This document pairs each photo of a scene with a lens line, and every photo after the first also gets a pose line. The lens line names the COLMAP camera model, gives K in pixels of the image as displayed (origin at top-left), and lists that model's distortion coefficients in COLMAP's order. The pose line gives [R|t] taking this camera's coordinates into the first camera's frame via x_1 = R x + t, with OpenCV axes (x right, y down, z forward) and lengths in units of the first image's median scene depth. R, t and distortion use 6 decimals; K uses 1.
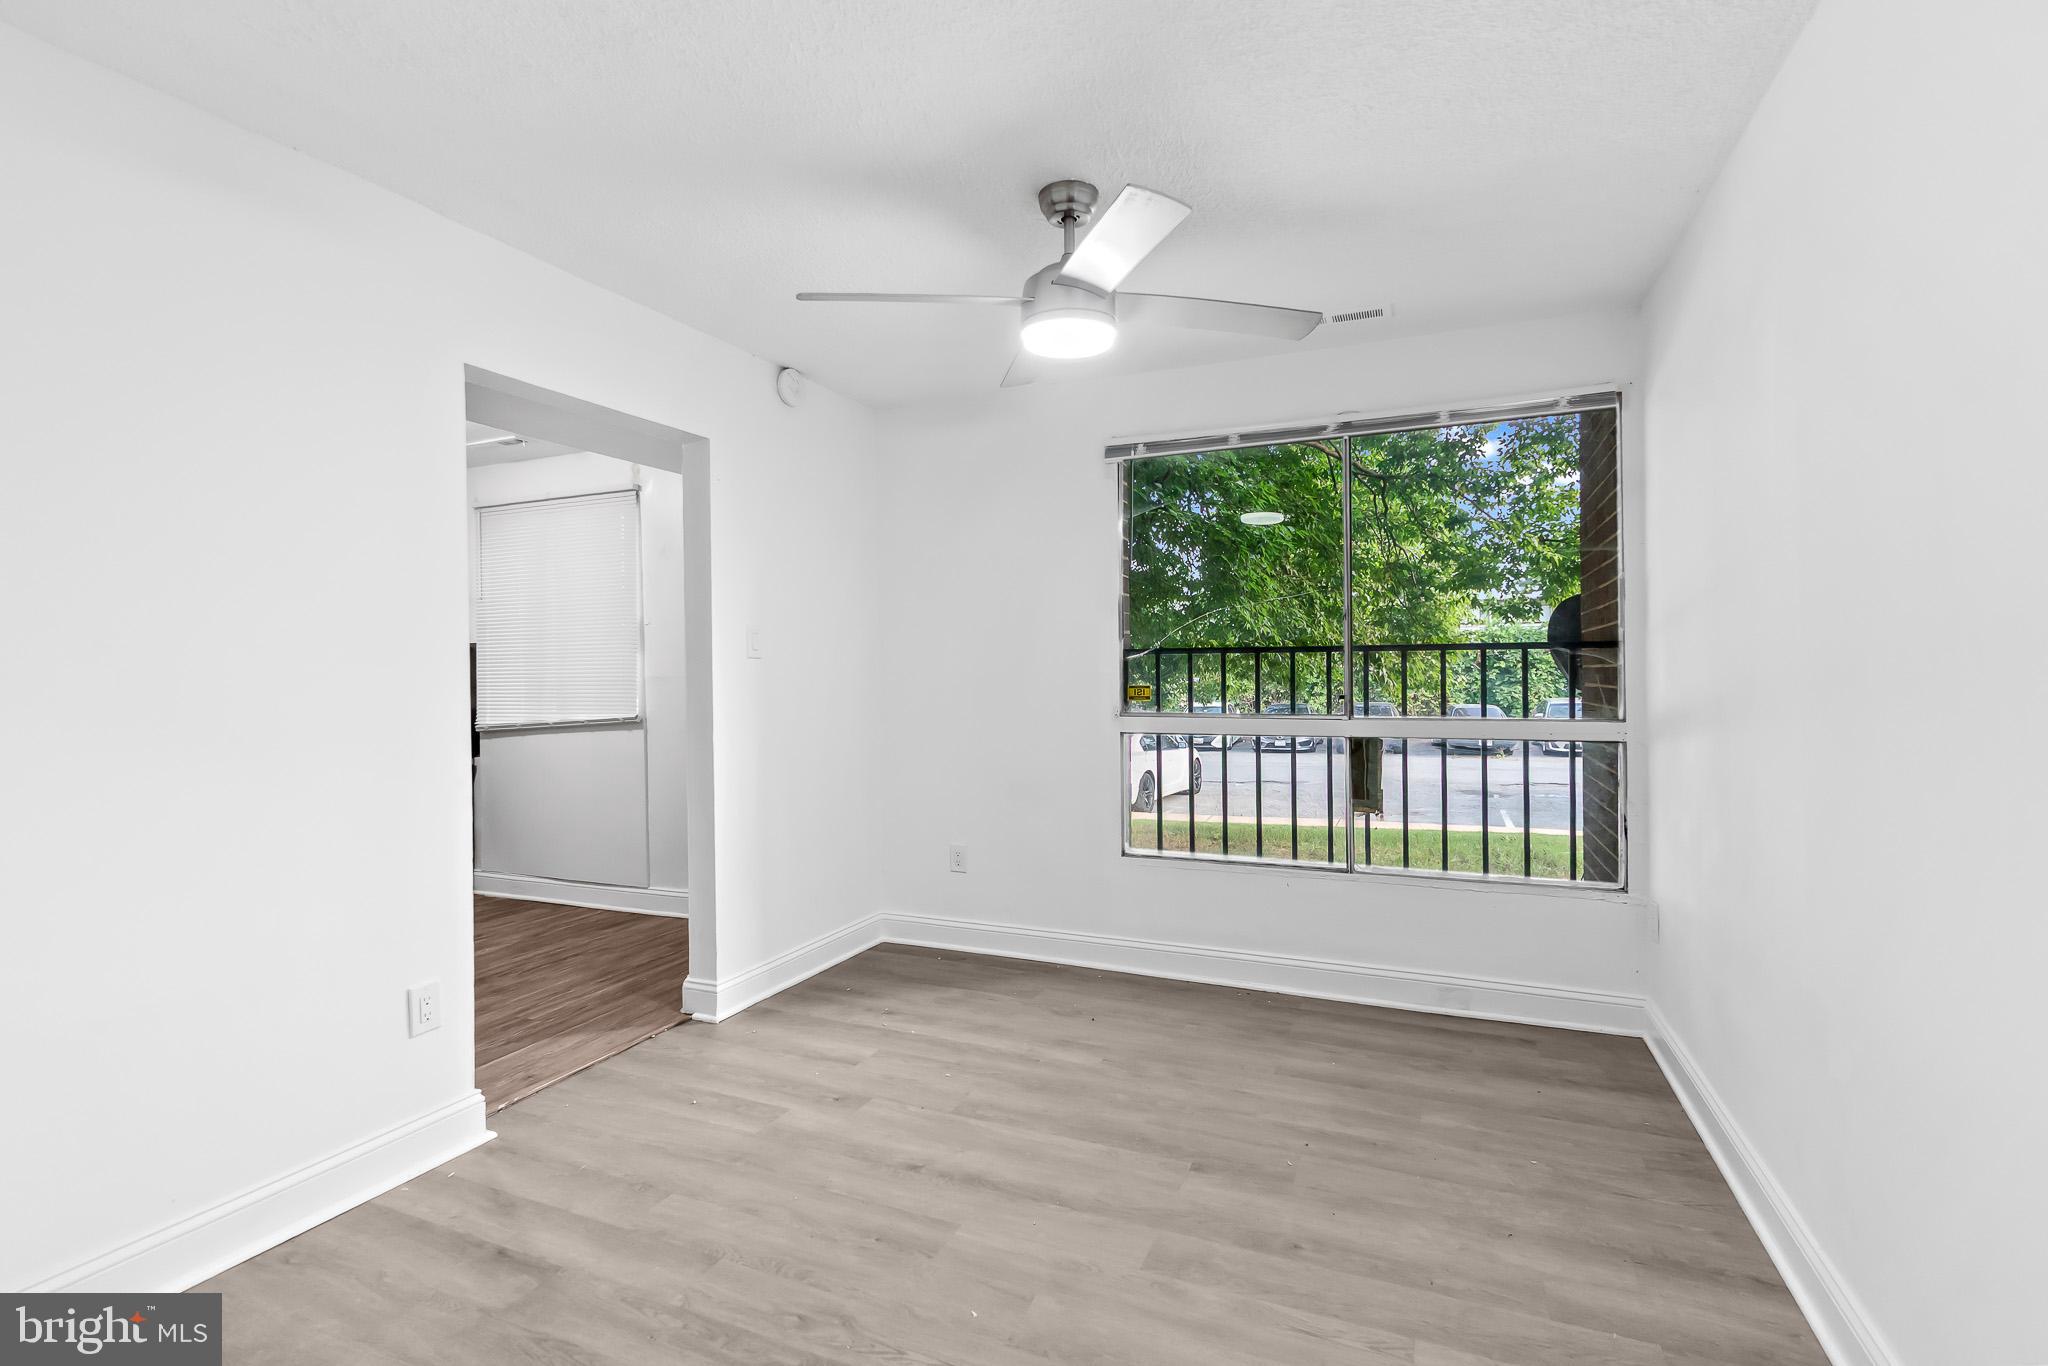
lens RADIAL K [[902.9, 0, 1037.0], [0, 902.9, 670.1], [0, 0, 1]] dist [0.002431, 0.000798]
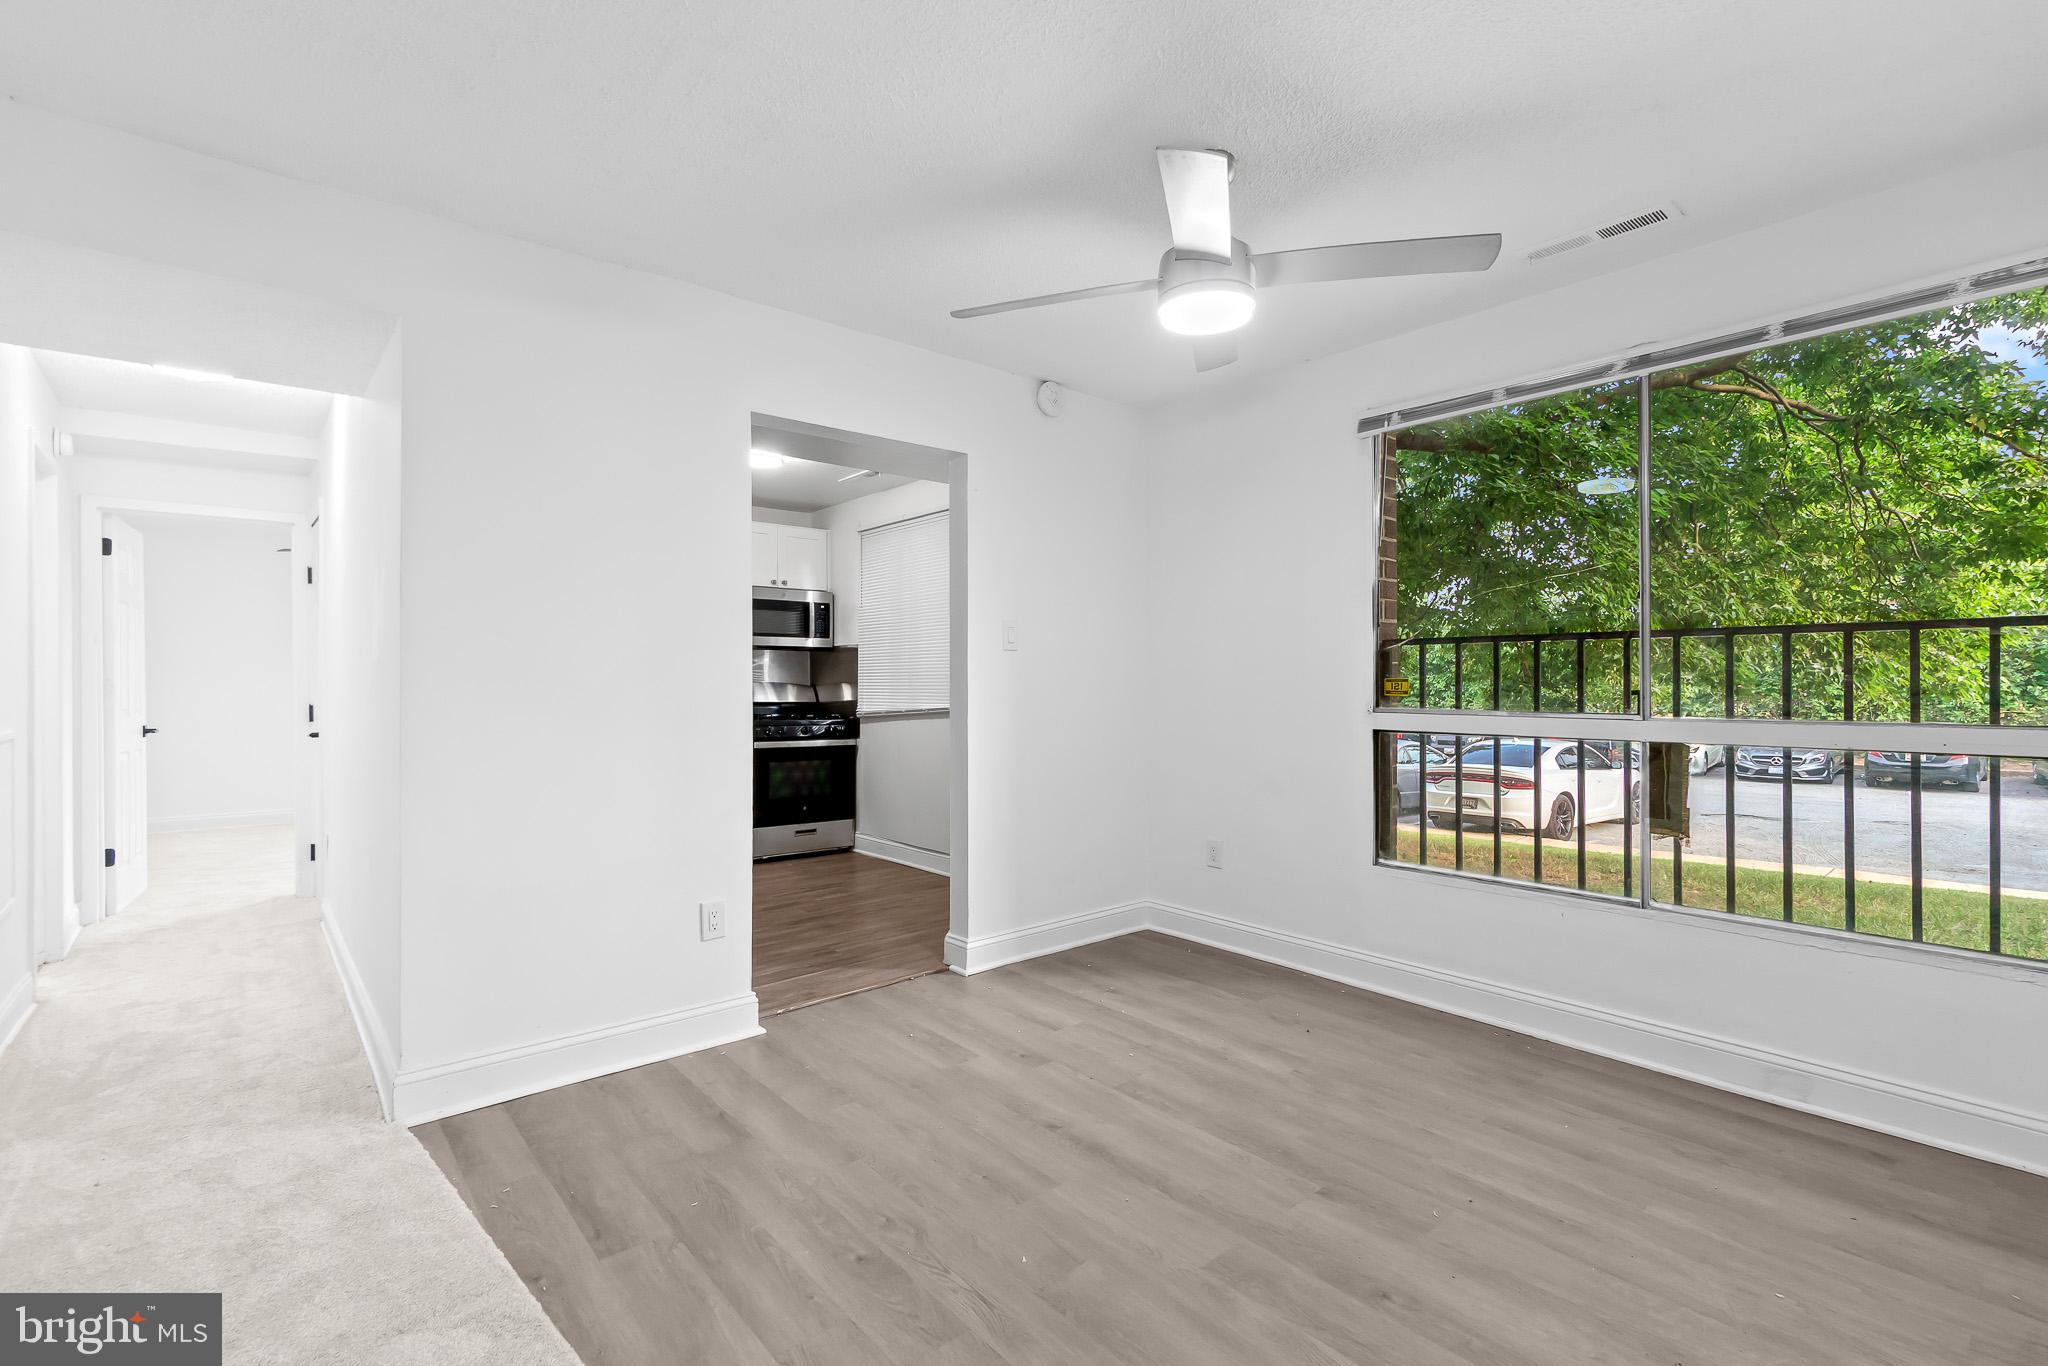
lens RADIAL K [[902.9, 0, 1047.2], [0, 902.9, 675.1], [0, 0, 1]] dist [0.002431, 0.000798]
pose [[0.905742, 0.006132, -0.423786, 0.220258], [-0.007080, 0.999975, -0.000663, 0.019897], [0.423771, 0.003601, 0.905762, 0.033792]]
